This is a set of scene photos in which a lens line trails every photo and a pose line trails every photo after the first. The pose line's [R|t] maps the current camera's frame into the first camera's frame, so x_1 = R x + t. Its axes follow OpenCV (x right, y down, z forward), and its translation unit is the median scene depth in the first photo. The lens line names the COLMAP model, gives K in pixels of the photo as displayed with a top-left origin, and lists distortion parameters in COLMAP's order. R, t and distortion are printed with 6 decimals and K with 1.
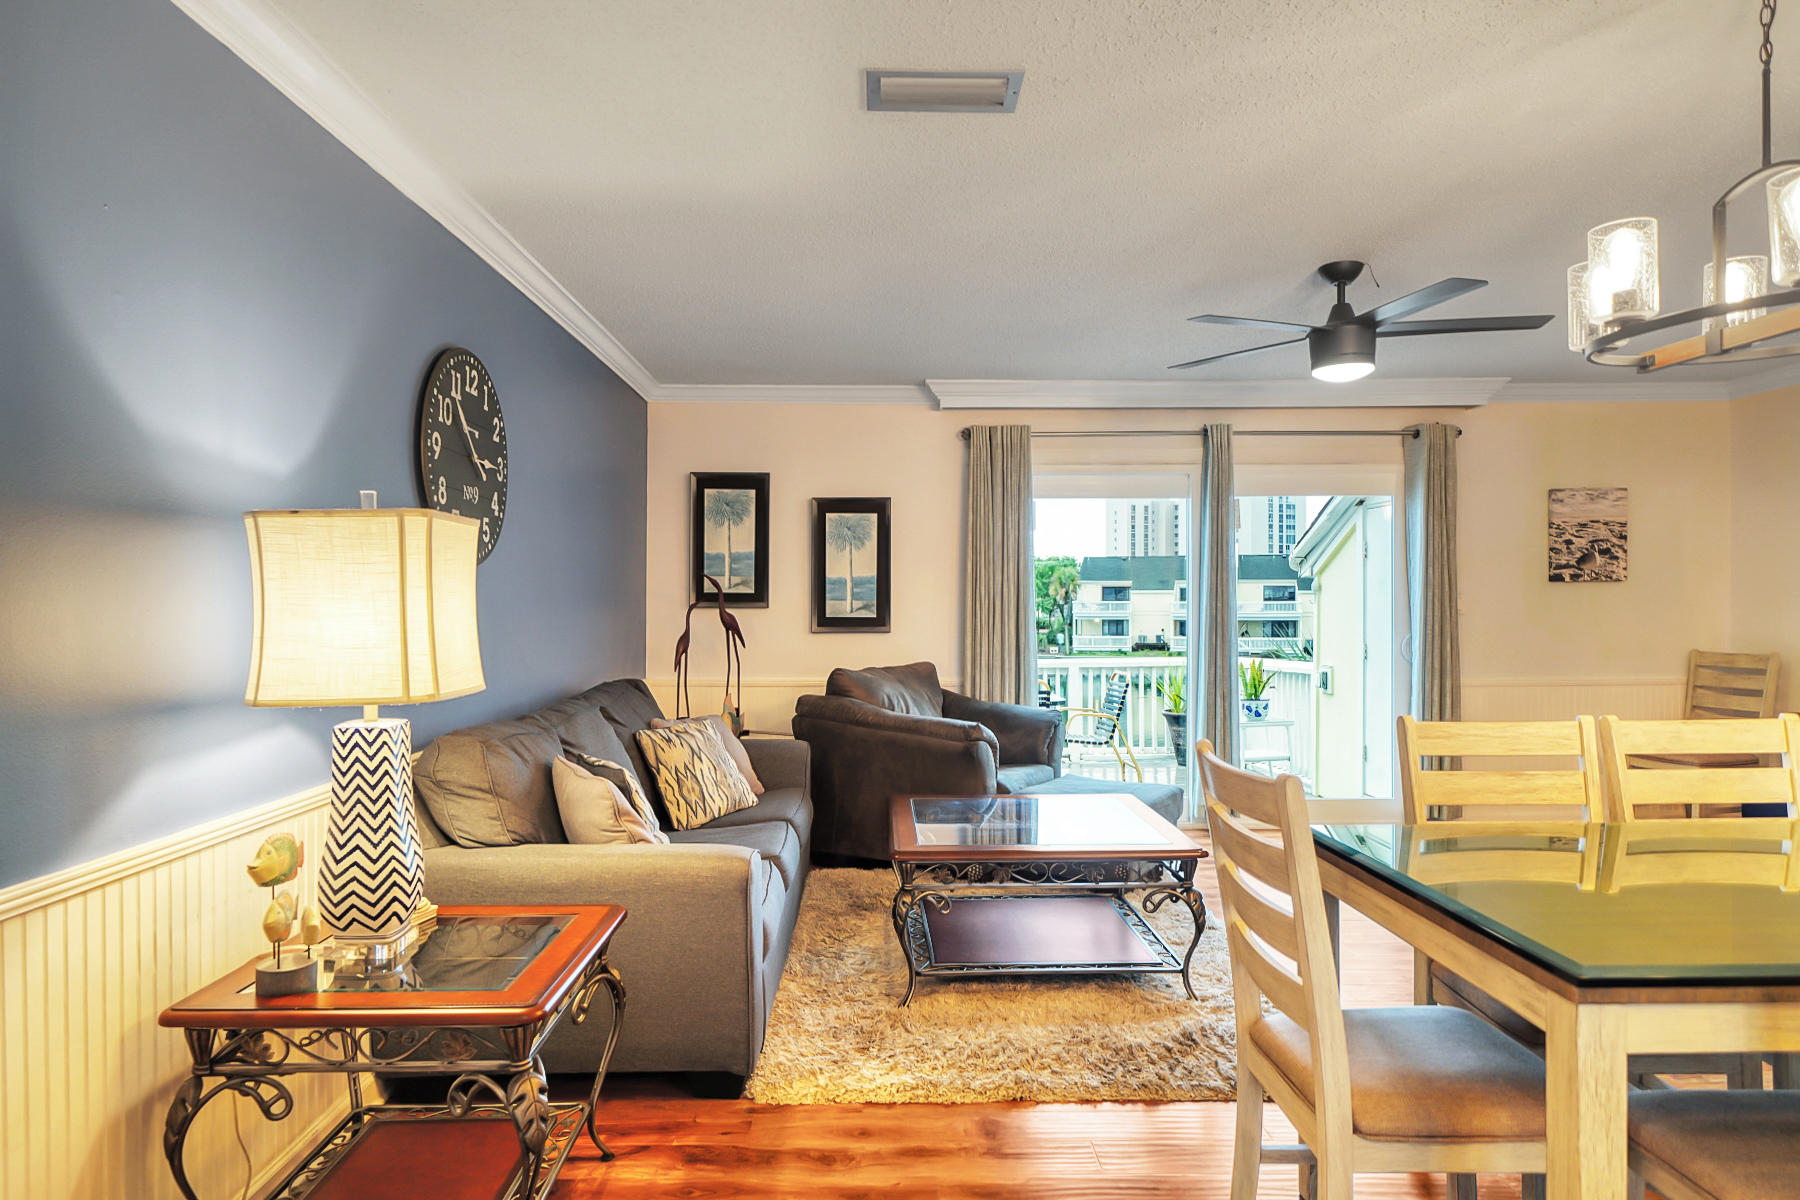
lens RADIAL K [[1060.5, 0, 869.7], [0, 1060.5, 599.1], [0, 0, 1]] dist [-0.001440, 0.002040]
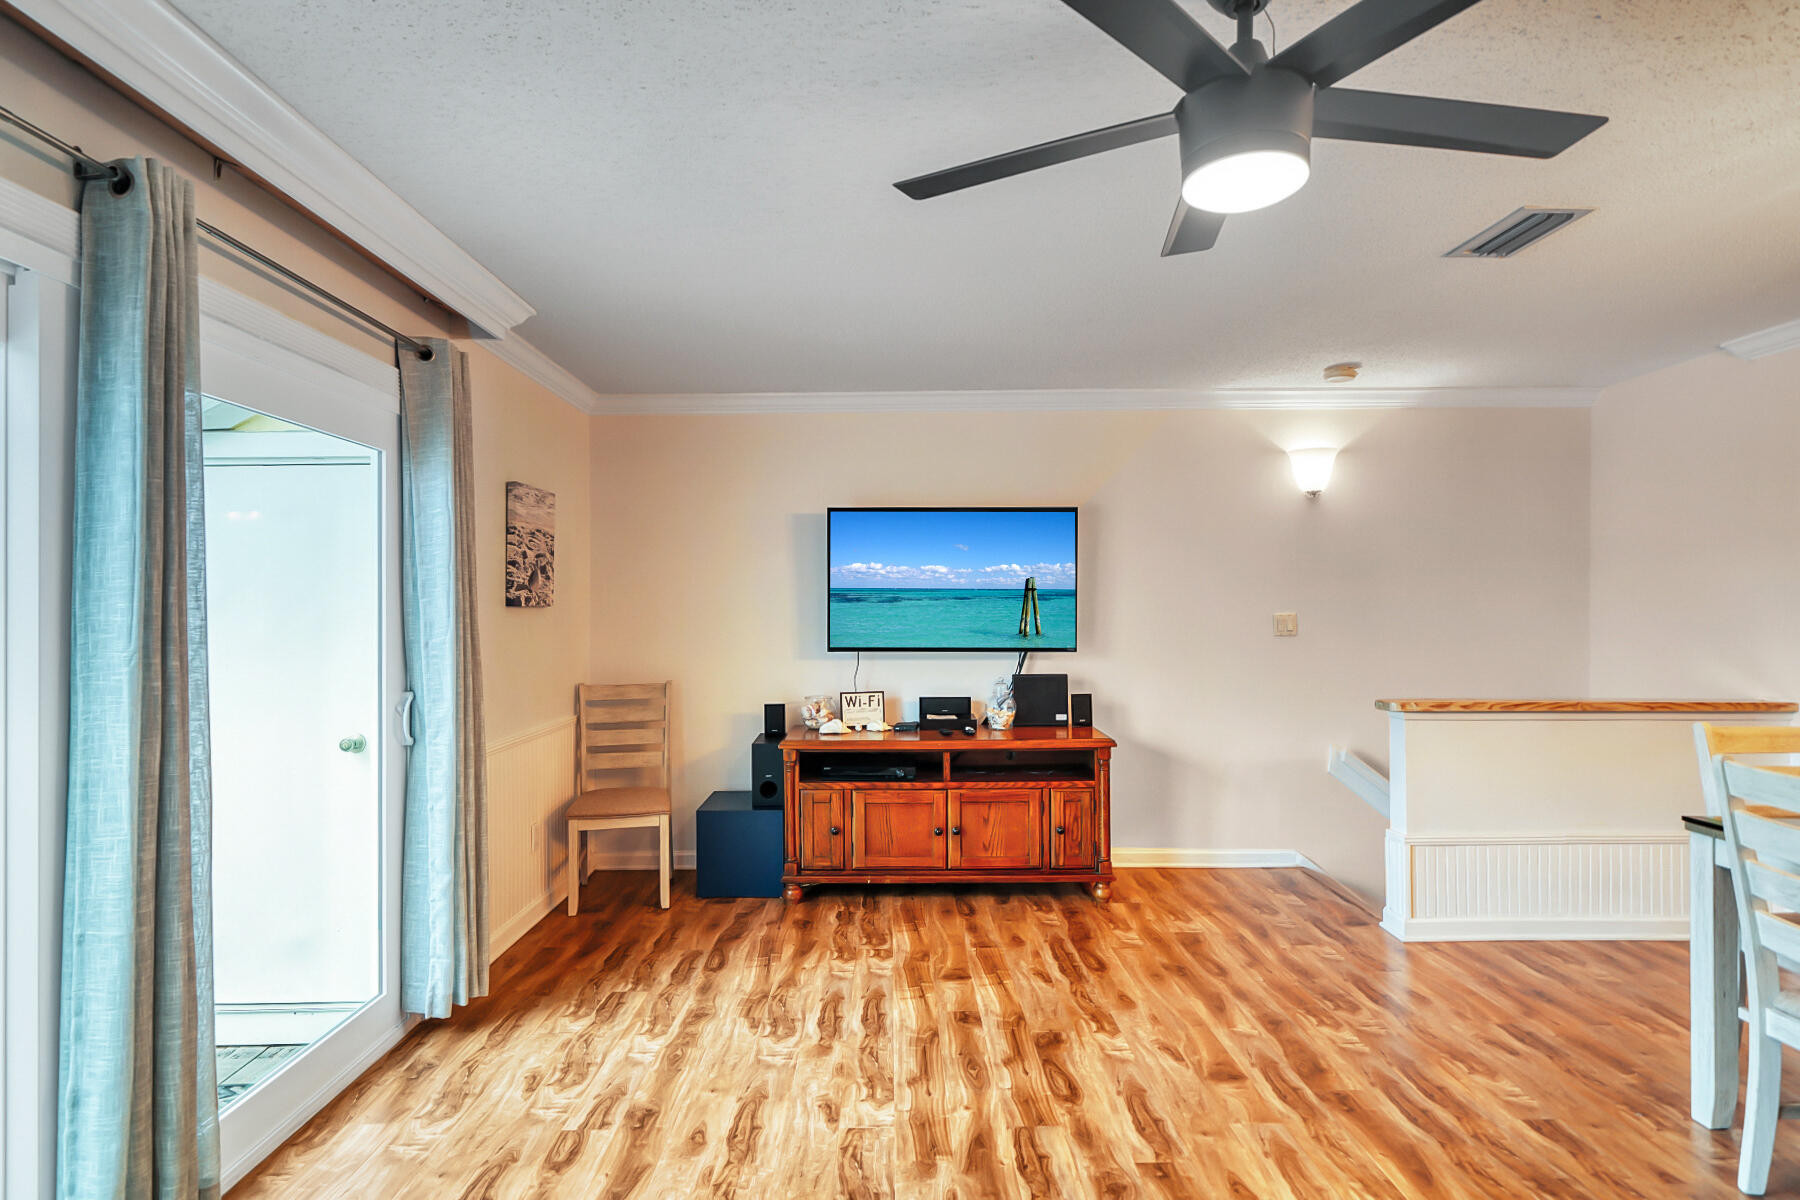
lens RADIAL K [[898.4, 0, 890.6], [0, 898.4, 585.4], [0, 0, 1]] dist [0.001852, -0.000416]
pose [[-0.009827, 0.028766, 0.999538, 0.020970], [0.005499, 0.999573, -0.028713, -0.011795], [-0.999937, 0.005215, -0.009981, 0.734488]]
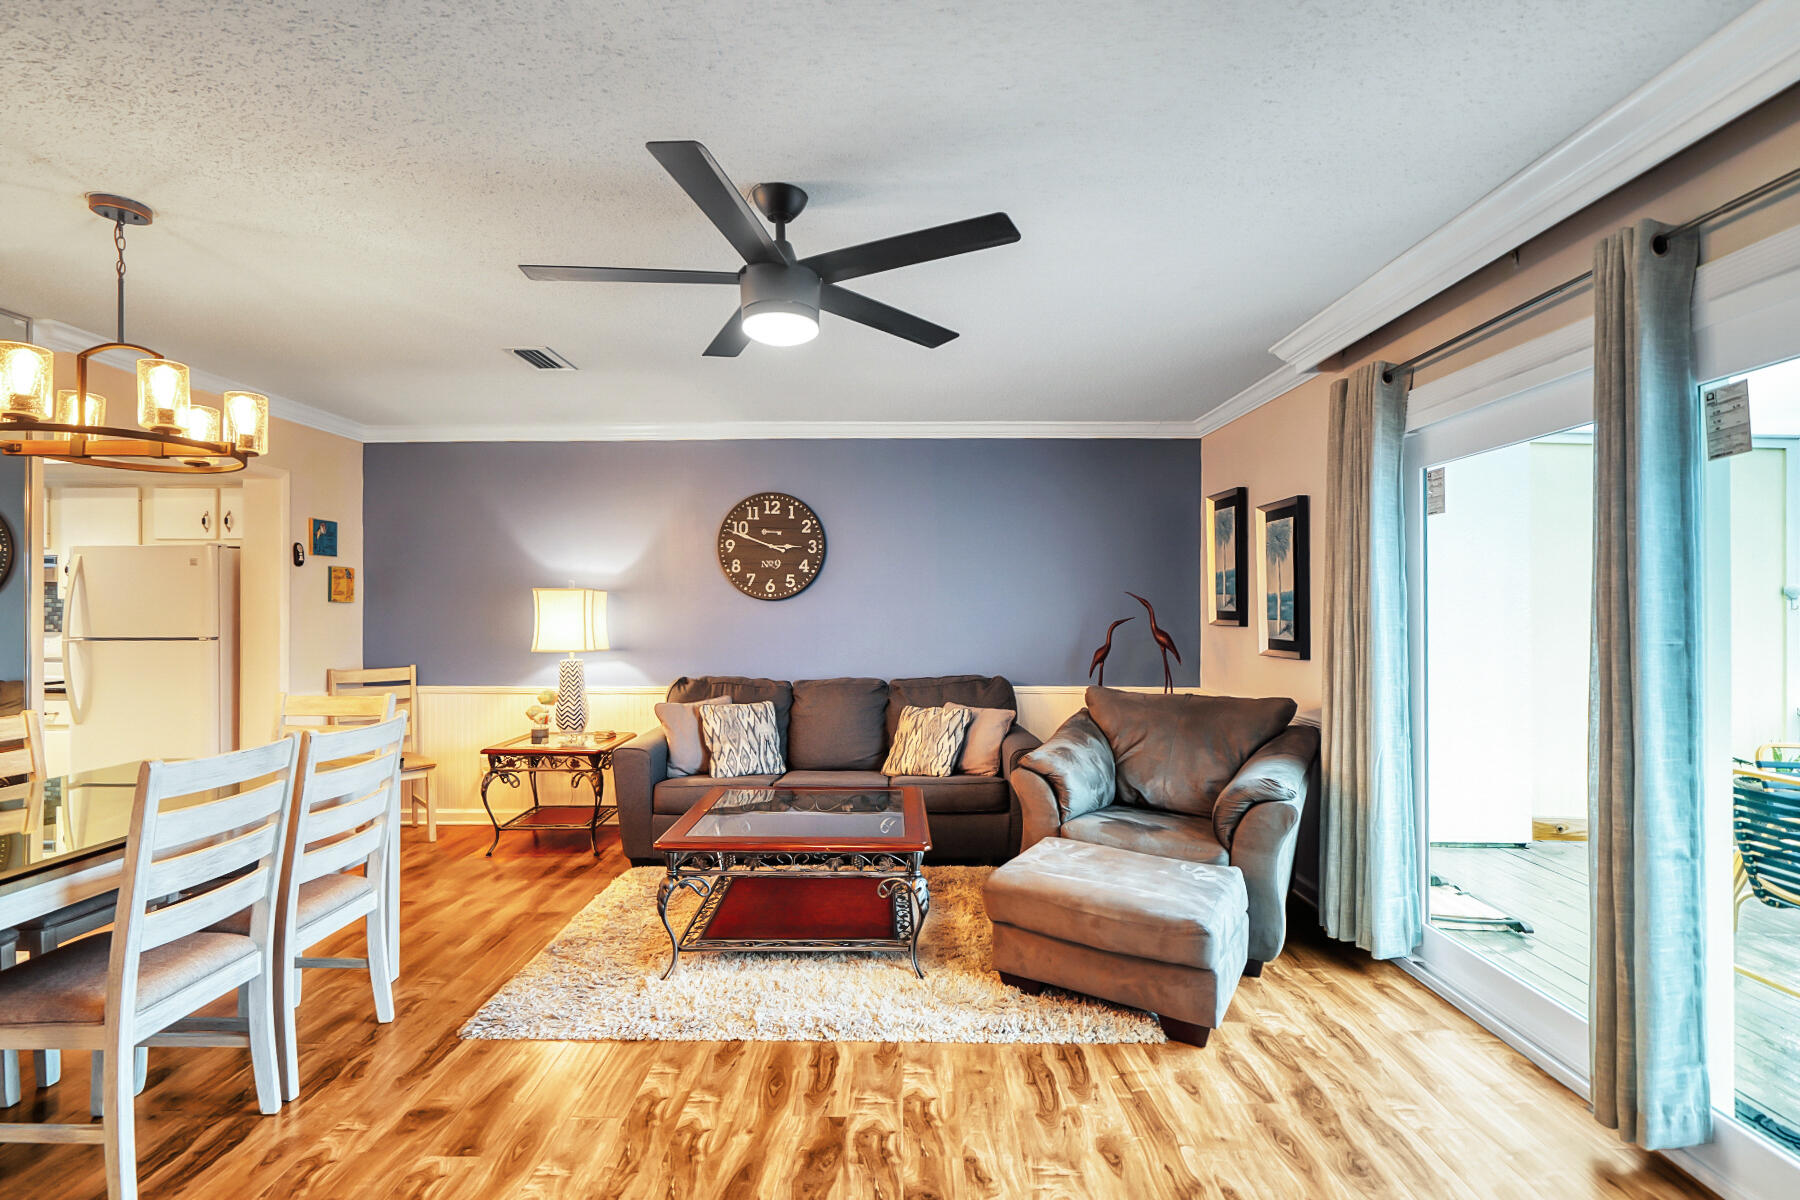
lens RADIAL K [[847.9, 0, 887.8], [0, 847.9, 610.1], [0, 0, 1]] dist [0.001667, 0.000189]
pose [[-0.003871, 0.002175, -0.999990, 0.667759], [0.002468, 0.999995, 0.002165, -0.008992], [0.999989, -0.002459, -0.003877, 0.678085]]
